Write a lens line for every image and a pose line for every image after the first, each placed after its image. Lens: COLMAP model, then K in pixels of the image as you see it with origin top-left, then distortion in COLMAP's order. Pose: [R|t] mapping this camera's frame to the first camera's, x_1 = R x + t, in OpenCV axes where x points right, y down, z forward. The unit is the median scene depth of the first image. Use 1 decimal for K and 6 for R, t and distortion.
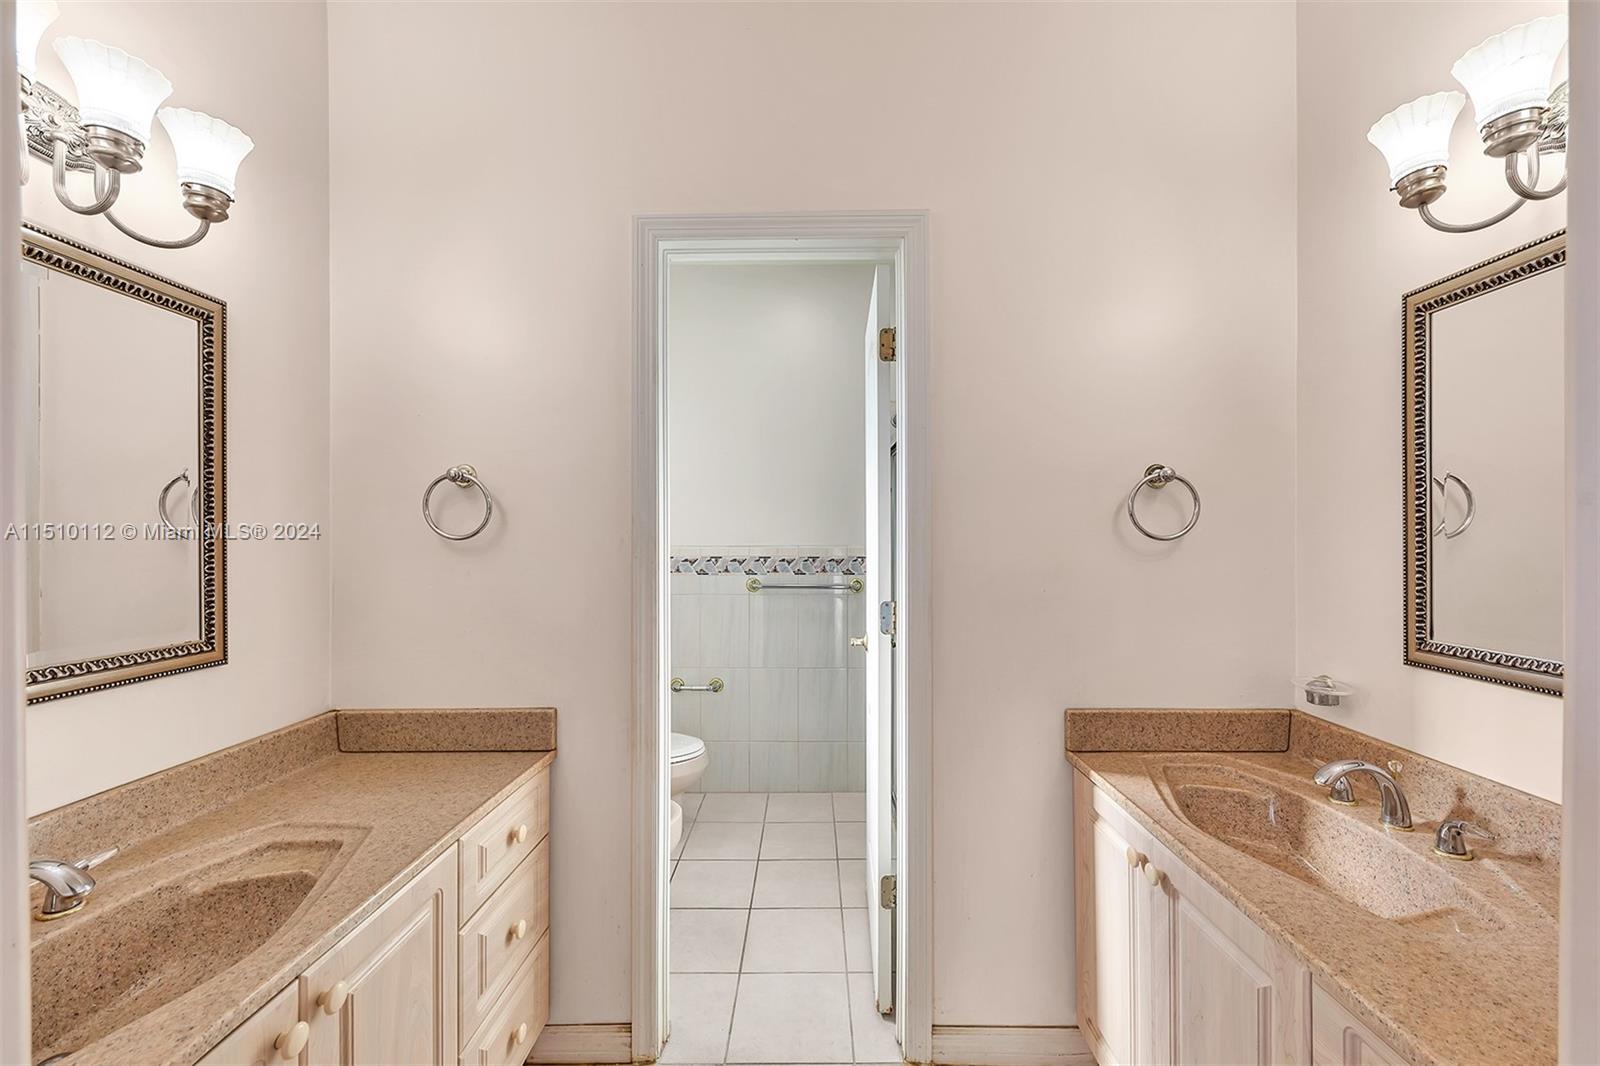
lens RADIAL K [[700.1, 0, 793.6], [0, 700.1, 531.8], [0, 0, 1]] dist [0.001402, -0.000047]
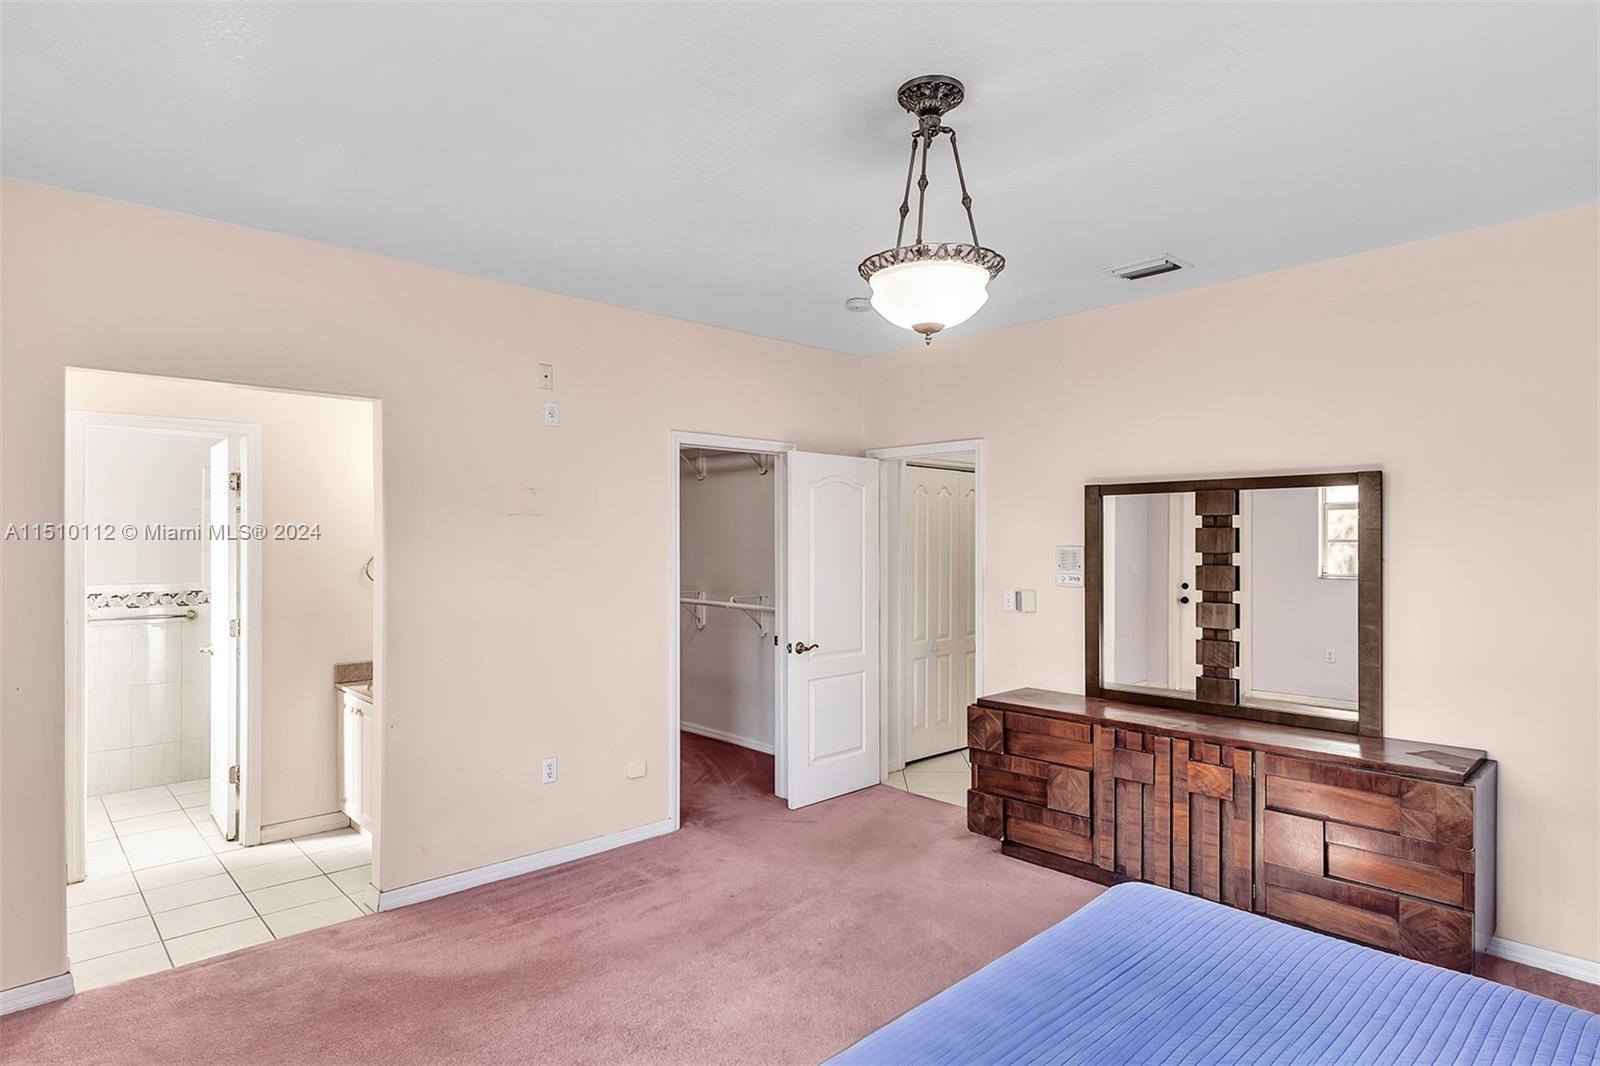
lens RADIAL K [[875.5, 0, 800.0], [0, 875.5, 533.0], [0, 0, 1]] dist [0.001400, -0.000515]
pose [[0.730918, 0.004909, 0.682448, -0.338313], [-0.000749, 0.999979, -0.006392, -0.108973], [-0.682465, 0.004161, 0.730907, -1.634039]]
